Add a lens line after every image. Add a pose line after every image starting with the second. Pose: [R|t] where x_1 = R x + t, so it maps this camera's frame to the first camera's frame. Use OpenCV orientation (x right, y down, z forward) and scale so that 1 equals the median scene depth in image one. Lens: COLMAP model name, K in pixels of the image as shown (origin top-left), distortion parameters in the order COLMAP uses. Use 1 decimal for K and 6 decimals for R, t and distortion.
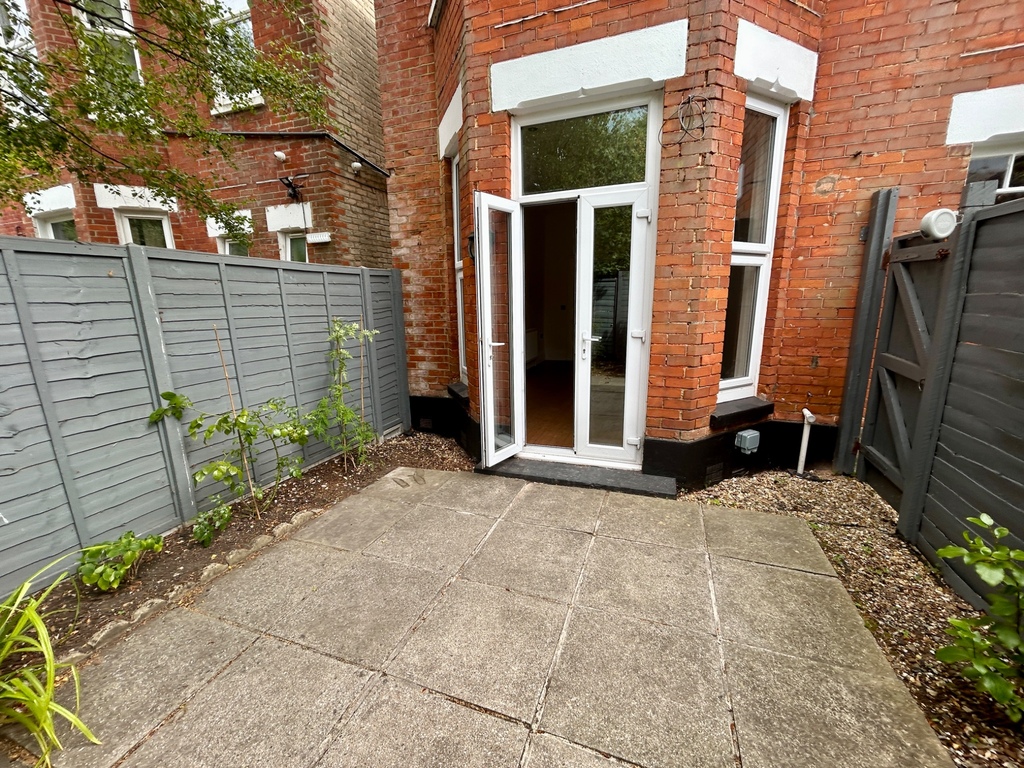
lens RADIAL K [[409.8, 0, 512.5], [0, 409.8, 384.4], [0, 0, 1]] dist [0.004049, 0.000192]
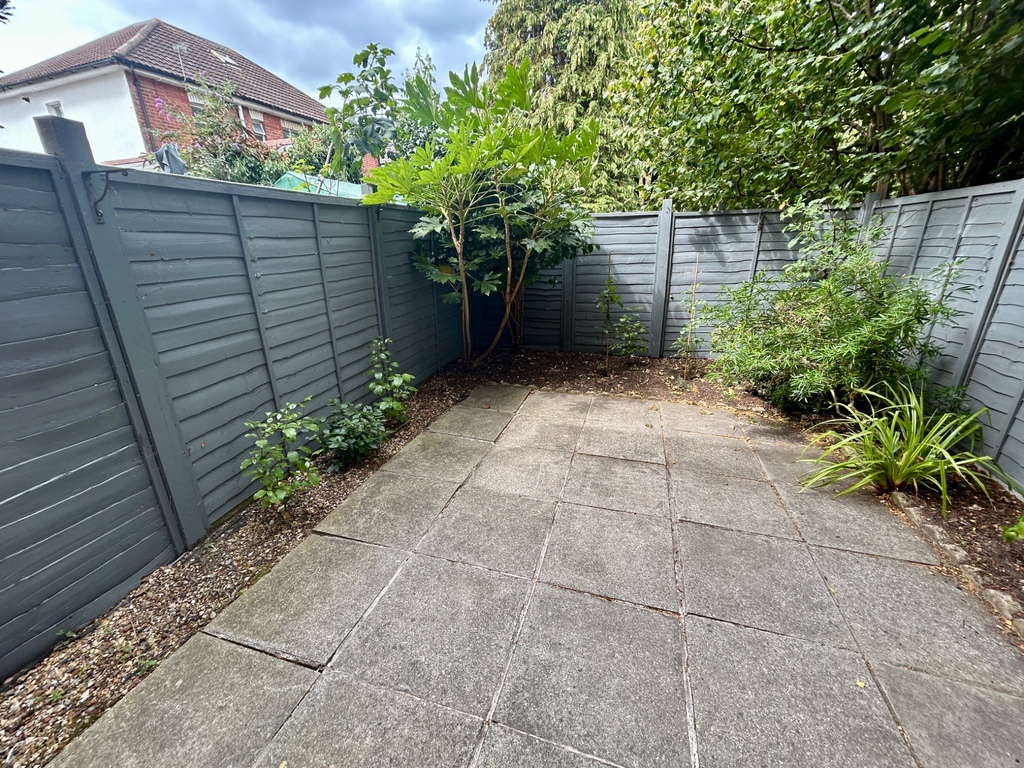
lens RADIAL K [[409.8, 0, 507.1], [0, 409.8, 379.7], [0, 0, 1]] dist [0.004049, 0.000192]
pose [[-0.998162, 0.050528, -0.033453, 0.202065], [0.026037, 0.856084, 0.516181, -0.337712], [0.054720, 0.514361, -0.855826, 1.457646]]
